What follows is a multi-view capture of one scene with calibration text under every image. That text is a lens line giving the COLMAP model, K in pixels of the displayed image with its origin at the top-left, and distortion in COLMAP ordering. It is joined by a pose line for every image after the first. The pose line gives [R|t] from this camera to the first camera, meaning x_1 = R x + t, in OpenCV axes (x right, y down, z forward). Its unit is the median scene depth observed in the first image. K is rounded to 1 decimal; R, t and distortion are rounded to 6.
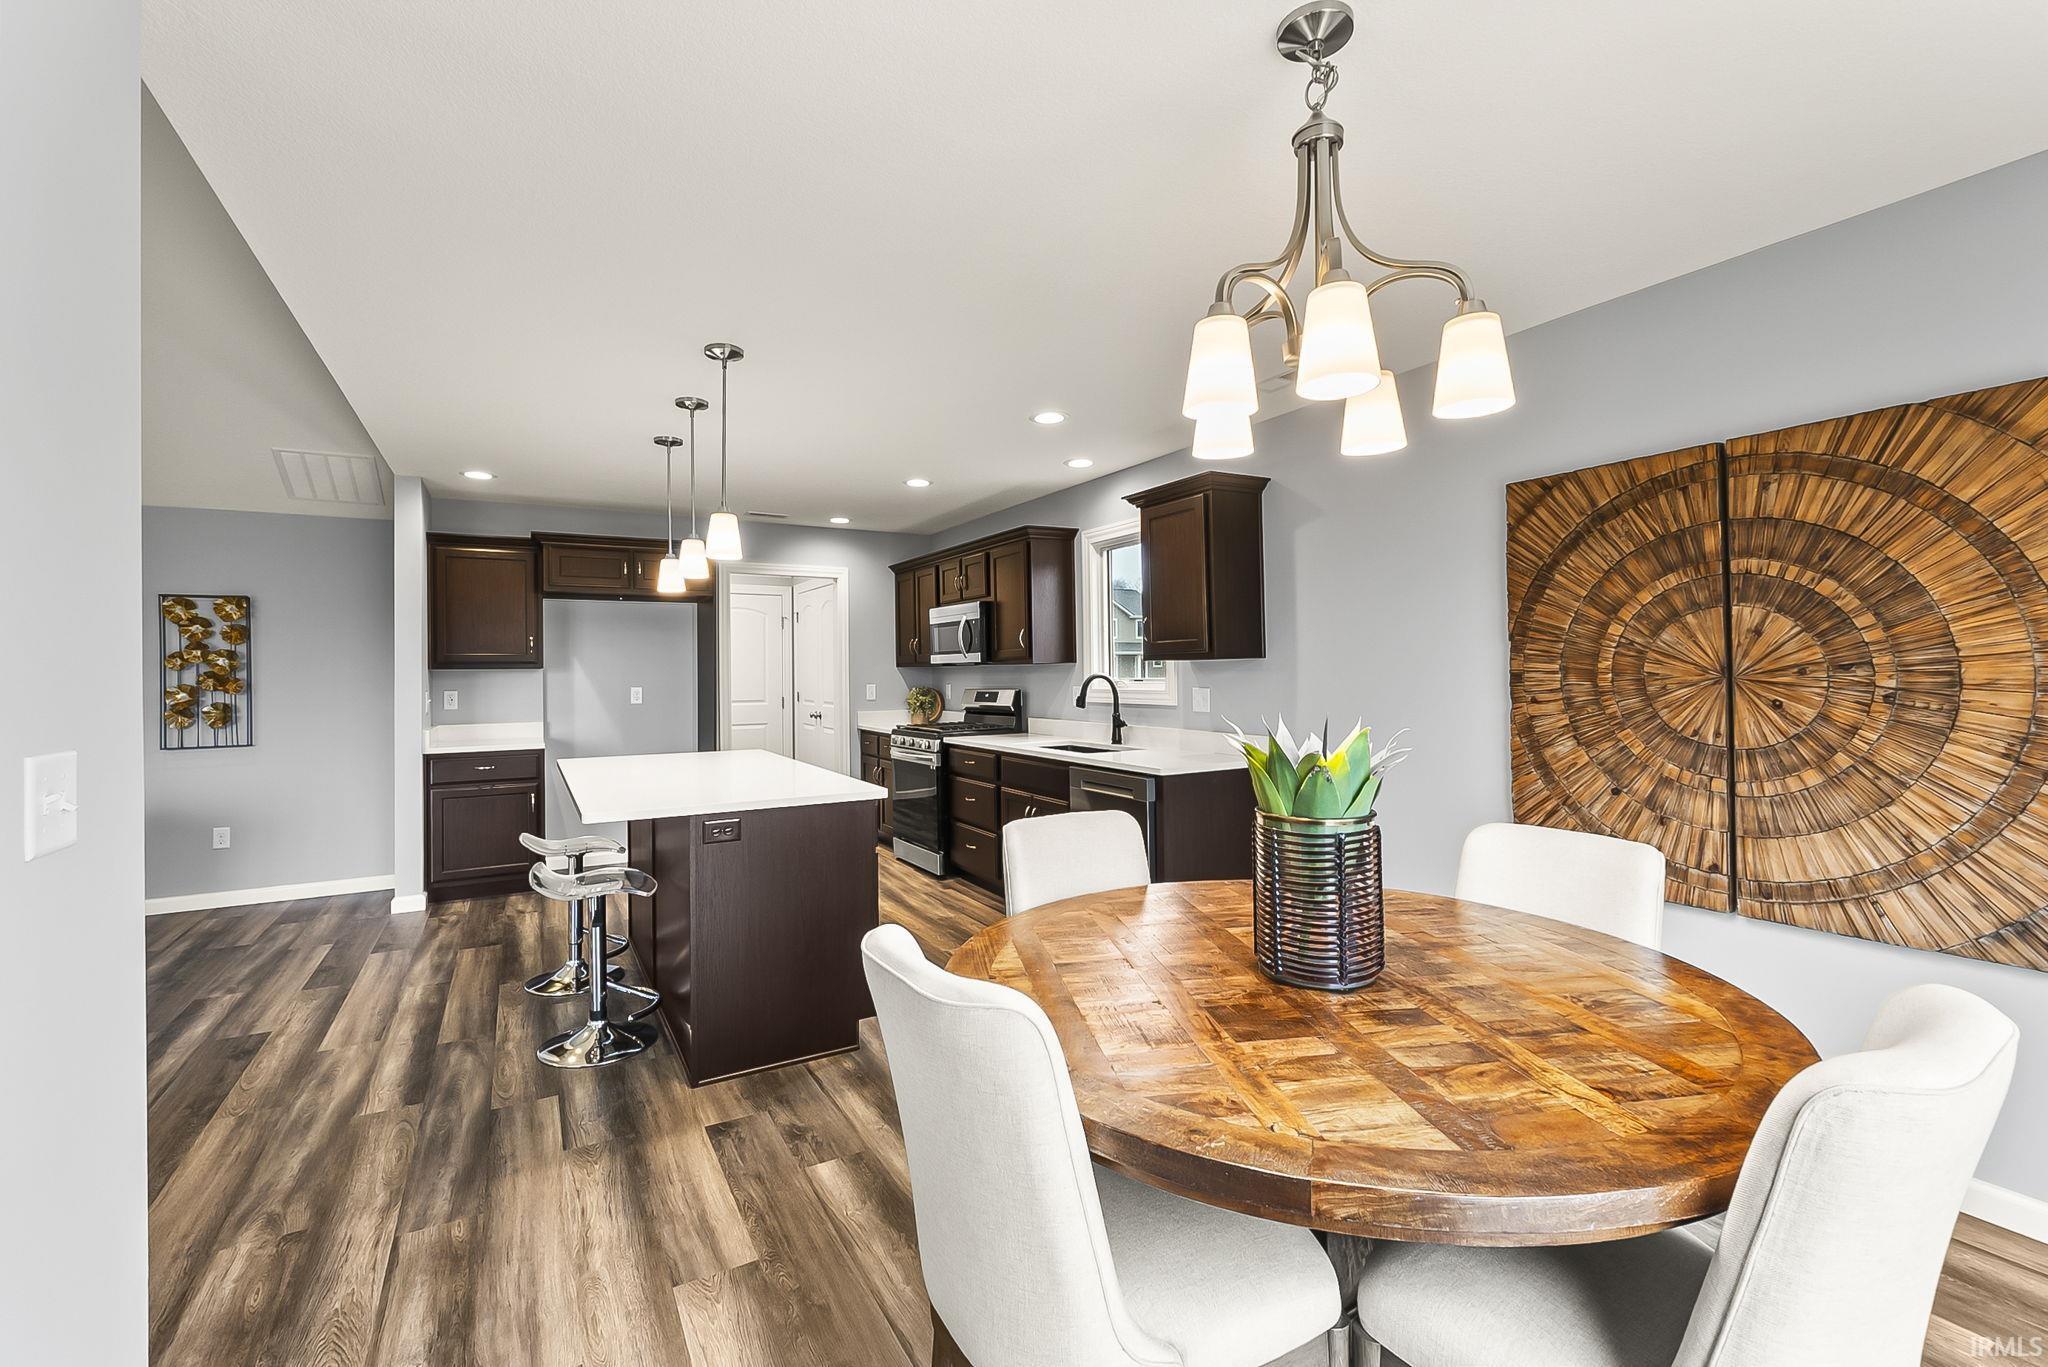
lens RADIAL K [[865.7, 0, 1022.4], [0, 865.7, 665.9], [0, 0, 1]] dist [-0.007448, 0.000173]
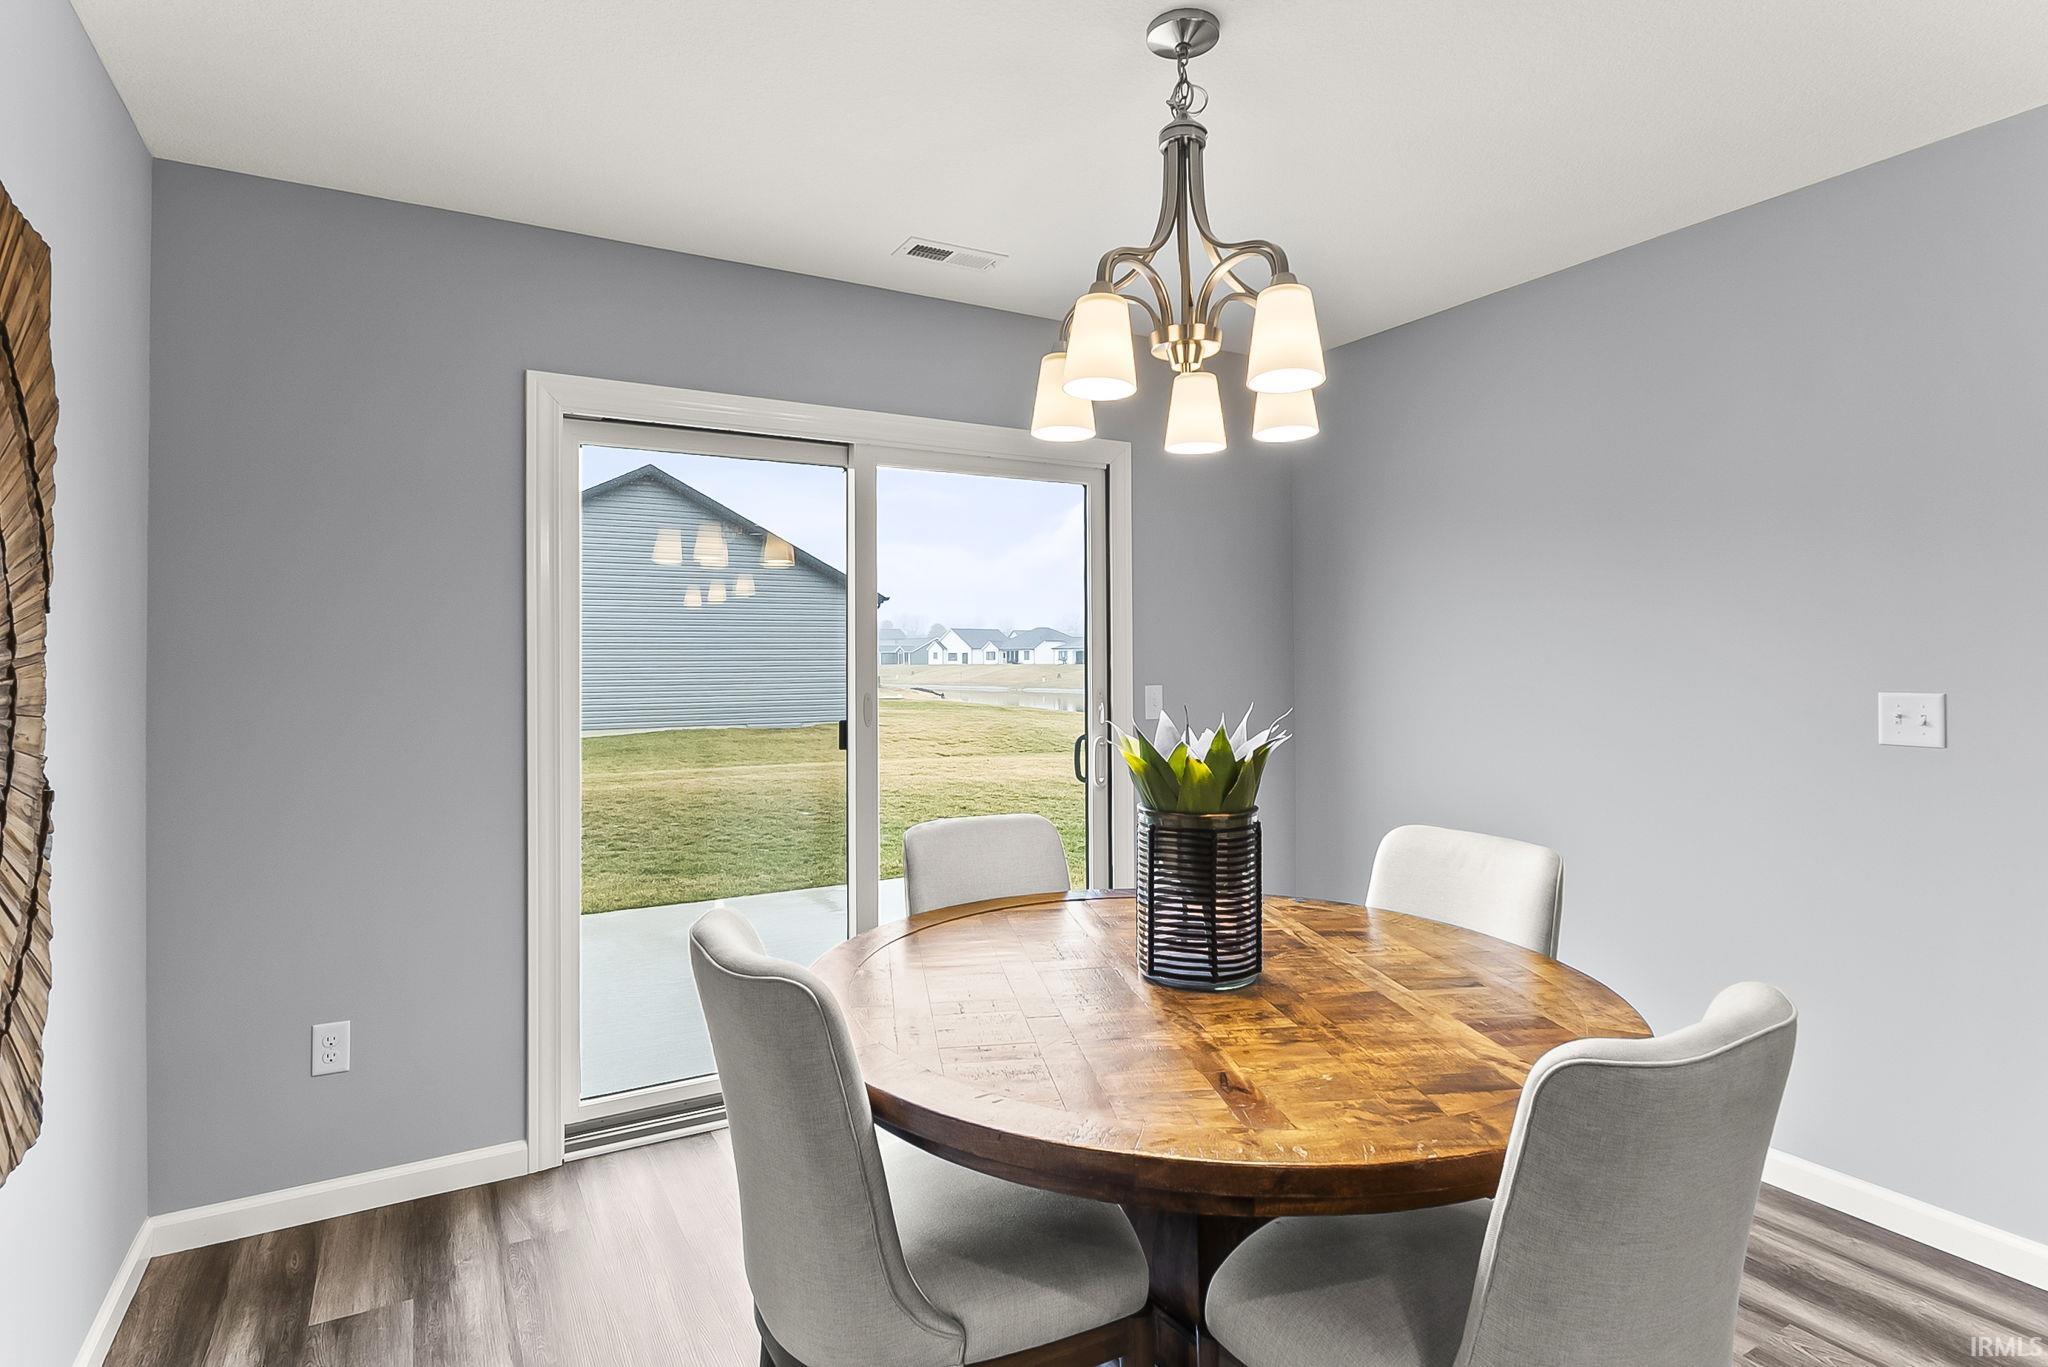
lens RADIAL K [[1050.6, 0, 1019.5], [0, 1050.6, 650.5], [0, 0, 1]] dist [0.000604, 0.000479]
pose [[-0.999836, 0.017484, 0.004777, 0.208248], [0.017413, 0.999744, -0.014439, 0.001409], [-0.005029, -0.014354, -0.999884, 0.857386]]
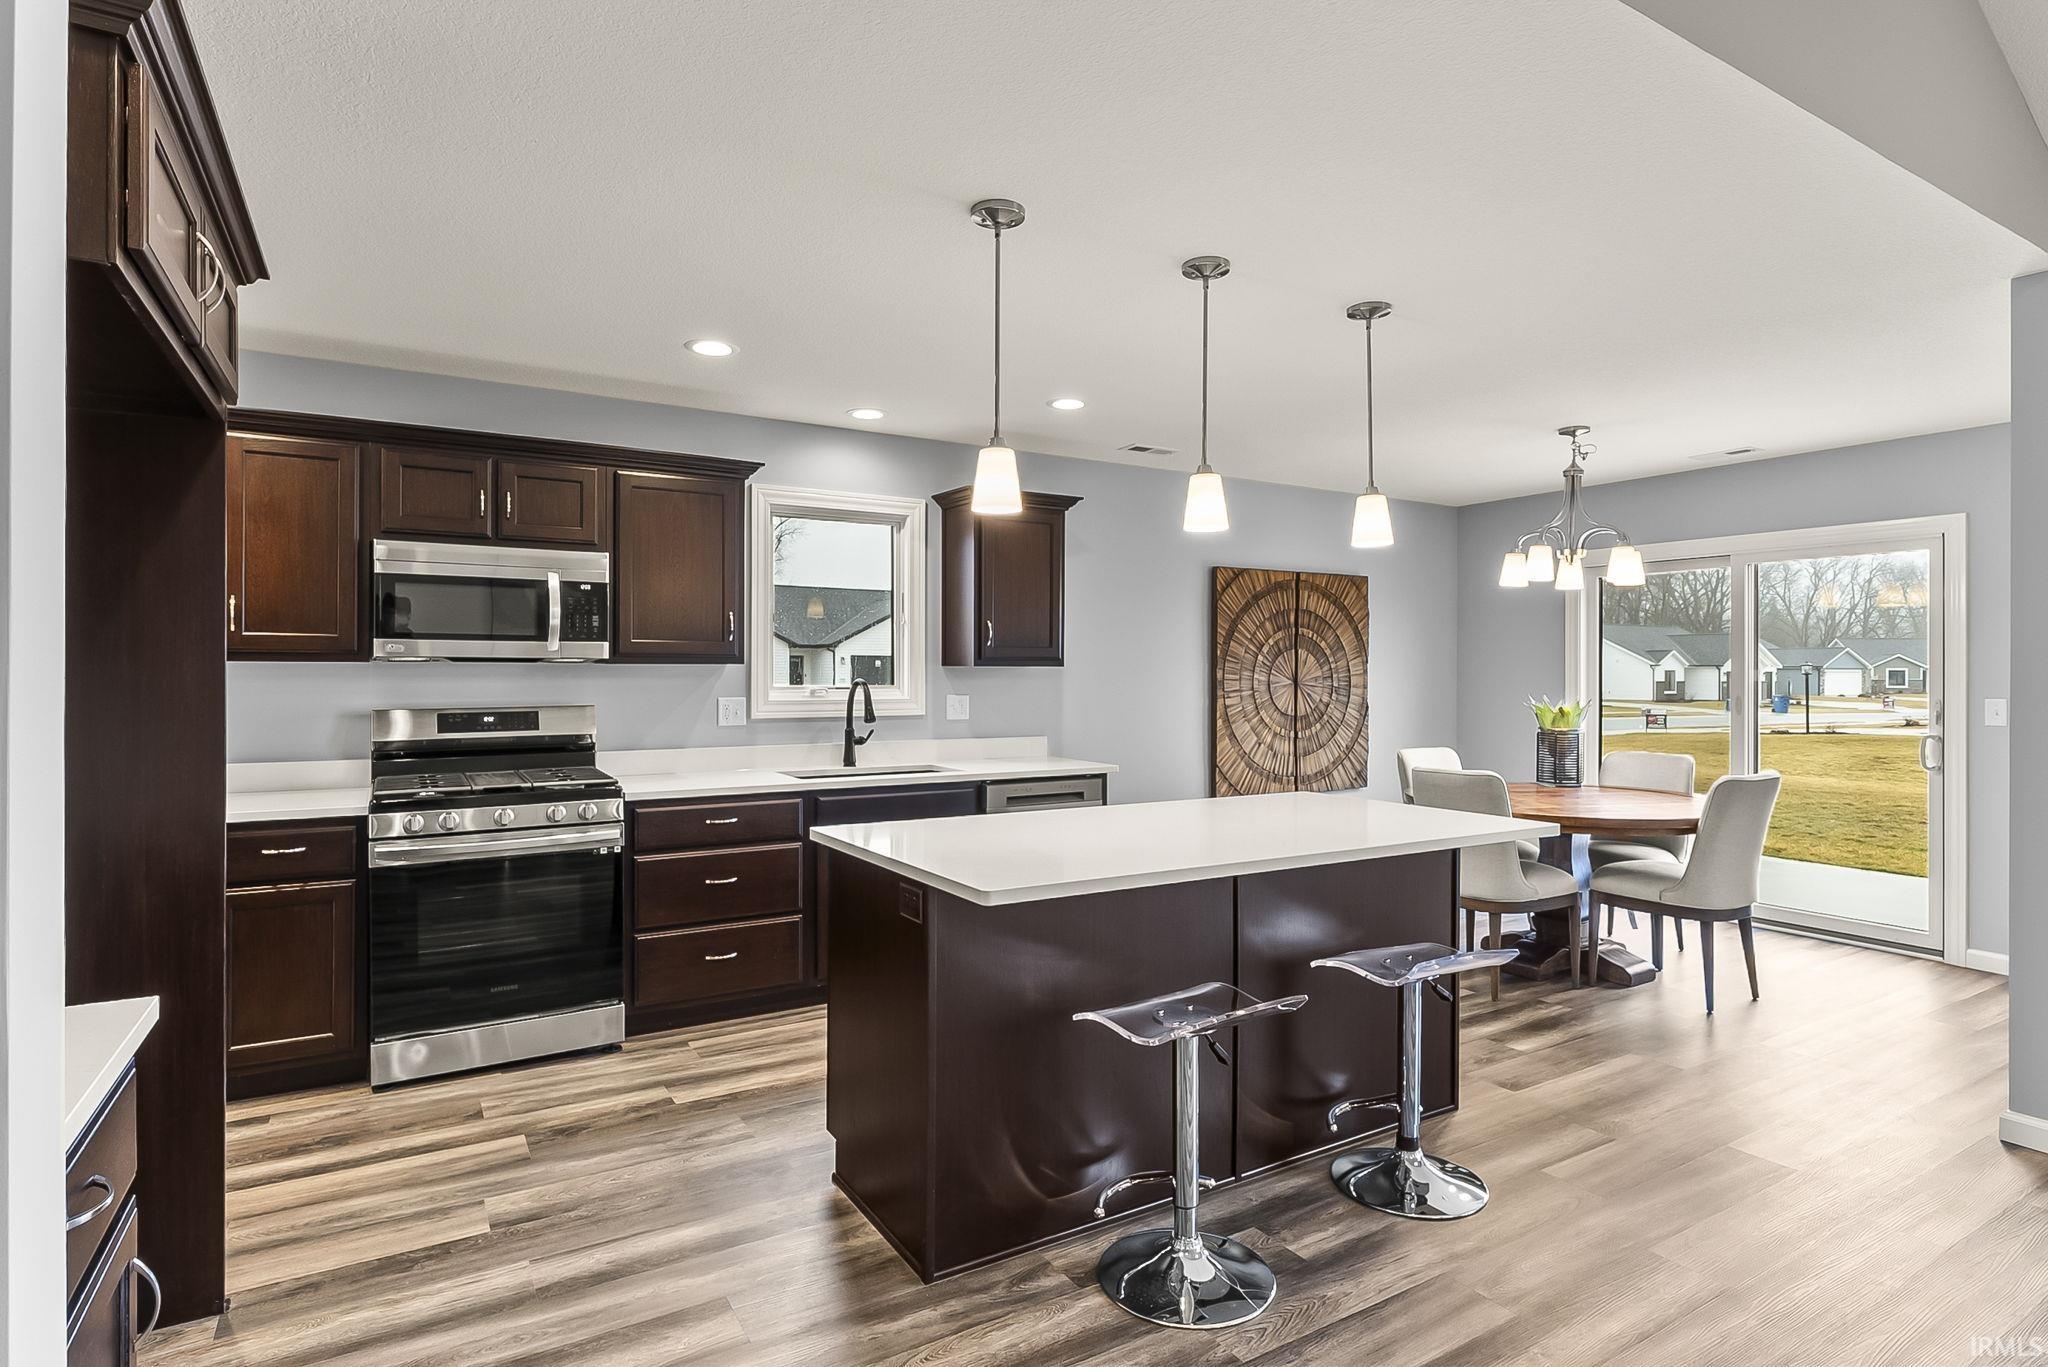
lens RADIAL K [[1048.0, 0, 1021.5], [0, 1048.0, 673.8], [0, 0, 1]] dist [-0.005594, -0.000654]
pose [[-0.014775, 0.010821, 0.999832, -1.061909], [-0.008983, 0.999900, -0.010955, 0.015271], [-0.999850, -0.009143, -0.014677, 1.036863]]
